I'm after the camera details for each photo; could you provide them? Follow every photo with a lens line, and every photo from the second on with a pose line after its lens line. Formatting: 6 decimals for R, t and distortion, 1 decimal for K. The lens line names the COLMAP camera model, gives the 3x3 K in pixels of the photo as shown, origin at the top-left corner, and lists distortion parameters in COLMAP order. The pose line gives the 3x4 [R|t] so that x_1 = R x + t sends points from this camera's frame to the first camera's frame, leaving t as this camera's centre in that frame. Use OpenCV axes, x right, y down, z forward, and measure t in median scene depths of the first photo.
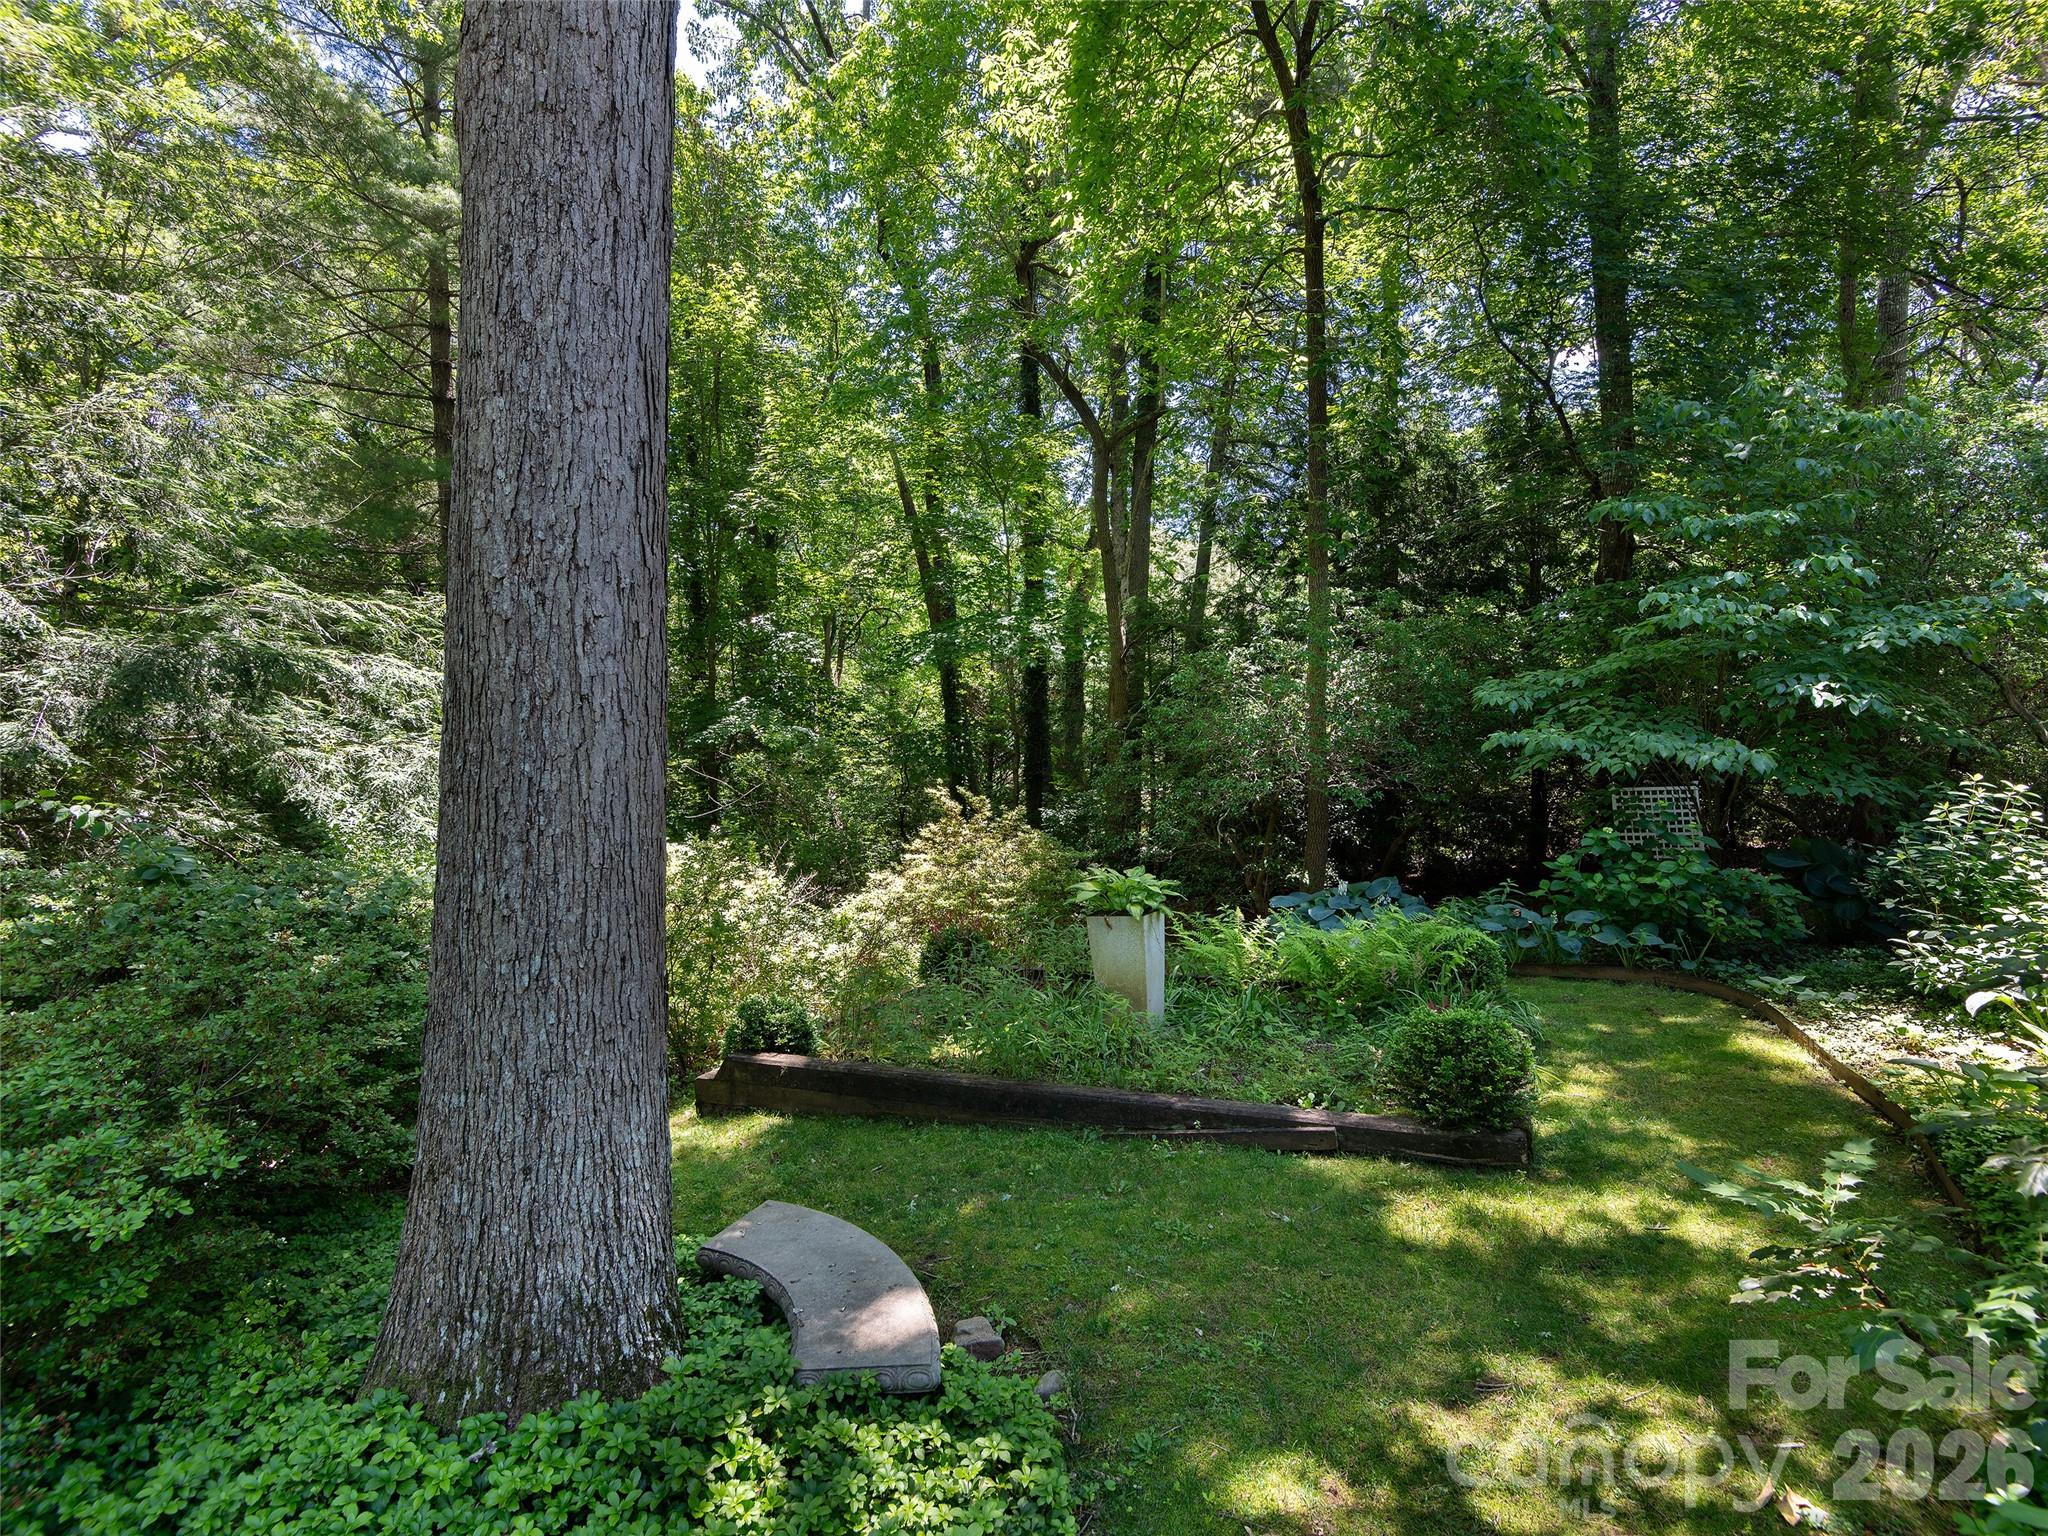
lens RADIAL K [[1039.4, 0, 1028.3], [0, 1039.4, 797.0], [0, 0, 1]] dist [0.000982, -0.000787]
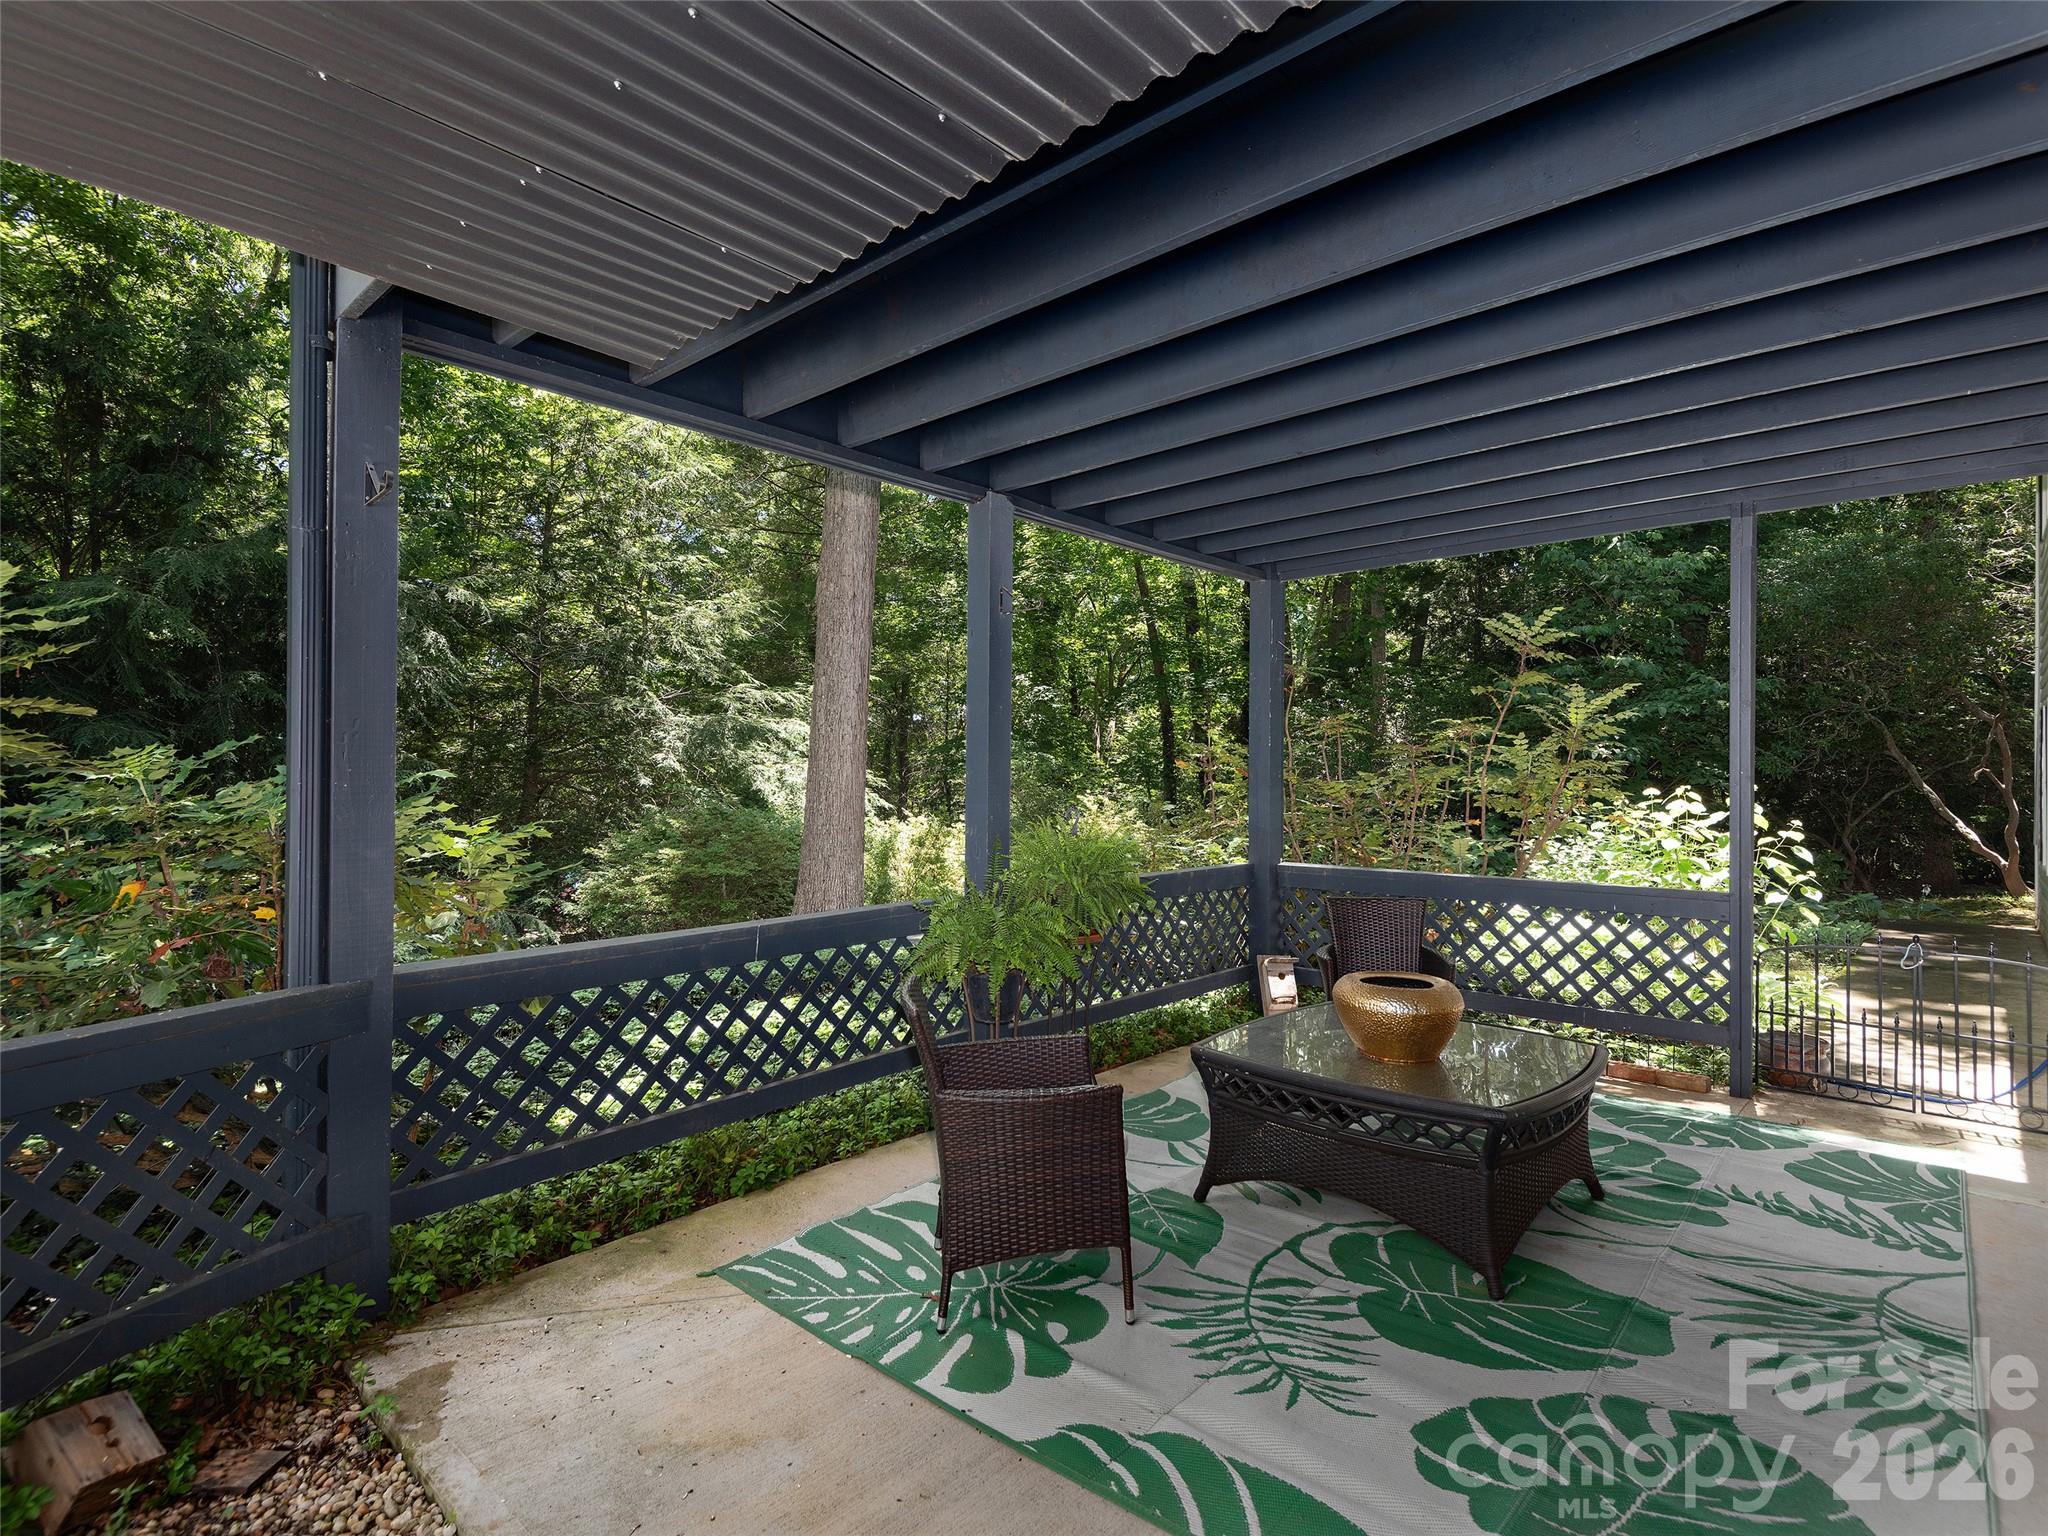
lens RADIAL K [[1039.4, 0, 1028.3], [0, 1039.4, 797.0], [0, 0, 1]] dist [0.000982, -0.000787]
pose [[0.944642, 0.035926, -0.326129, 0.551460], [-0.041227, 0.999106, -0.009353, 0.016734], [0.325501, 0.022281, 0.945279, -0.880168]]
